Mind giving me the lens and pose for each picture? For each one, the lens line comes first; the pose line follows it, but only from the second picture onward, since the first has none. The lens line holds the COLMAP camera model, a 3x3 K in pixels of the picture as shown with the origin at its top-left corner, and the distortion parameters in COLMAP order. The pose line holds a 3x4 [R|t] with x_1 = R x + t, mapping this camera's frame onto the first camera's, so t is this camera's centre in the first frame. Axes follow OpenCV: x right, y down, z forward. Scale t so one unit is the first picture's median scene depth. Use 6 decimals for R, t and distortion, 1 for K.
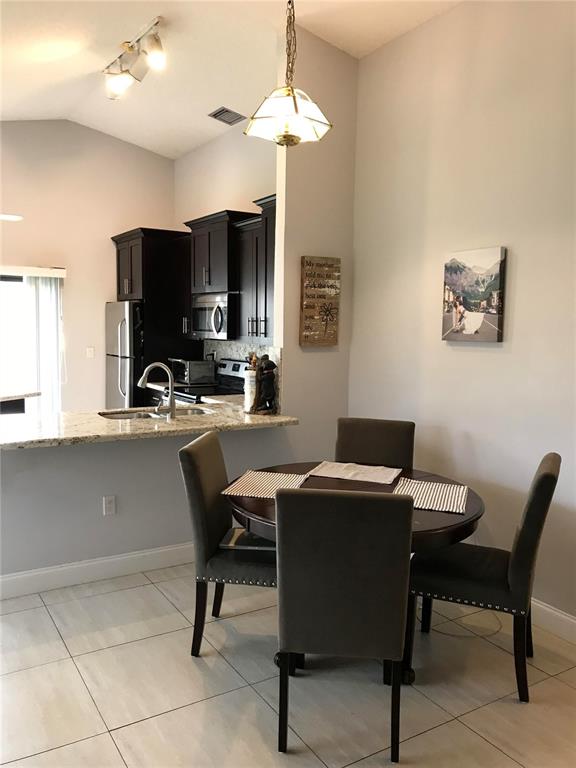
lens RADIAL K [[629.9, 0, 289.8], [0, 629.9, 376.3], [0, 0, 1]] dist [0.038349, -0.040885]
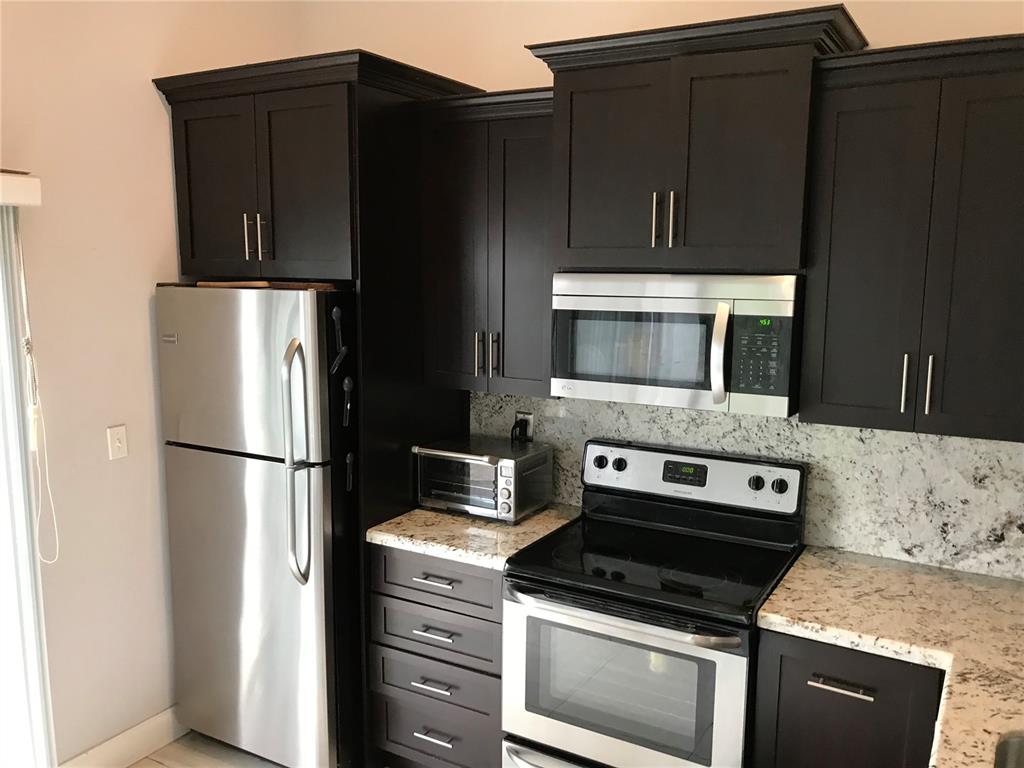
lens RADIAL K [[839.8, 0, 512.0], [0, 839.8, 384.0], [0, 0, 1]] dist [0.038349, -0.040885]
pose [[0.884374, -0.080678, 0.459754, -0.361141], [0.047708, 0.995415, 0.082906, -0.101056], [-0.464335, -0.051386, 0.884168, 0.579601]]
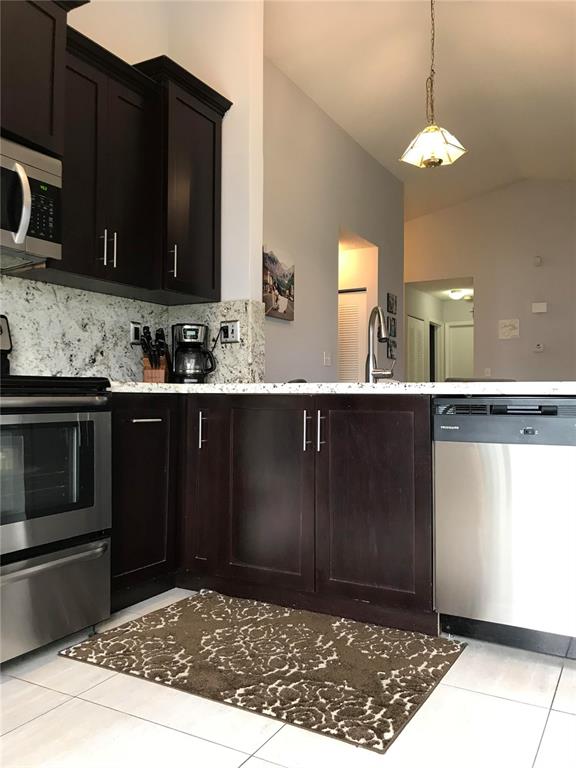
lens RADIAL K [[629.9, 0, 289.8], [0, 629.9, 376.3], [0, 0, 1]] dist [0.038349, -0.040885]
pose [[-0.485537, 0.011134, 0.874145, -0.496165], [0.058720, 0.998076, 0.019903, 0.023174], [-0.872242, 0.060993, -0.485257, 0.921715]]
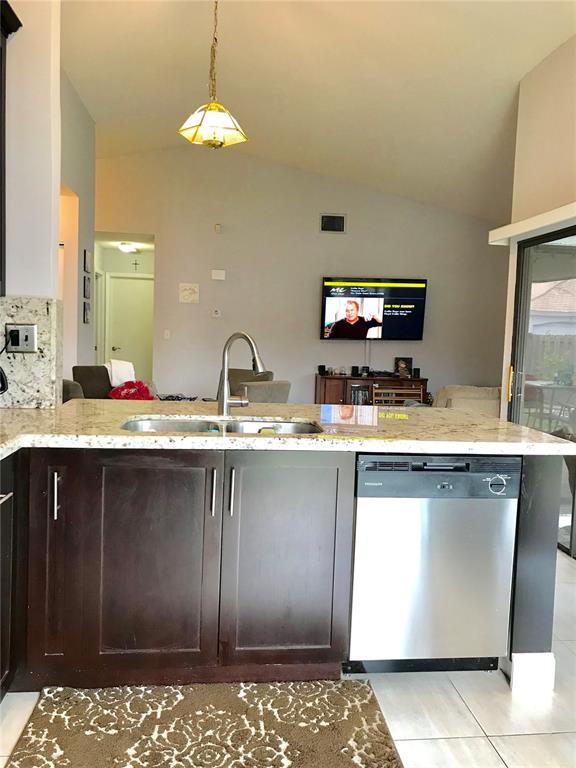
lens RADIAL K [[629.9, 0, 289.8], [0, 629.9, 376.3], [0, 0, 1]] dist [0.038349, -0.040885]
pose [[-0.908071, -0.077635, 0.411558, -0.334278], [-0.016157, 0.988432, 0.150805, -0.047254], [-0.418505, 0.130292, -0.898820, 1.004629]]
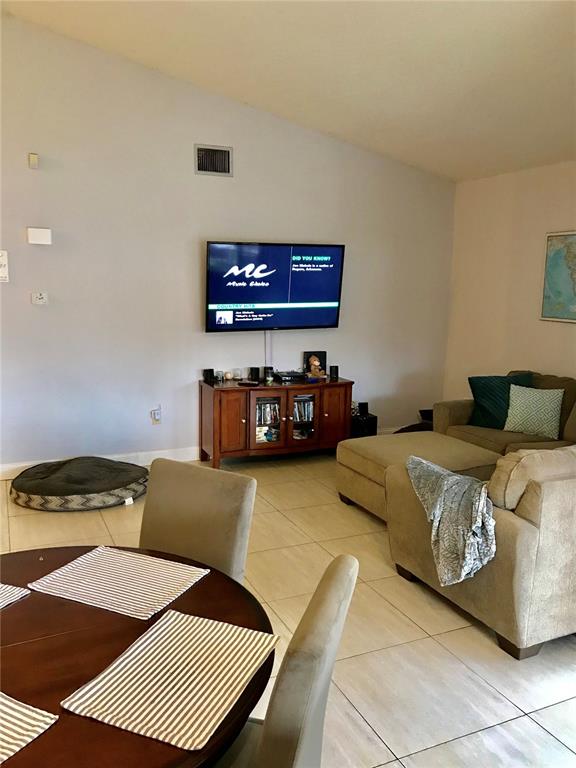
lens RADIAL K [[616.5, 0, 288.0], [0, 616.5, 384.0], [0, 0, 1]] dist [0.038399, -0.053899]
pose [[-0.993090, -0.053805, 0.104296, -0.072879], [-0.027070, 0.969766, 0.242529, -0.072416], [-0.114192, 0.238029, -0.964522, 0.665583]]
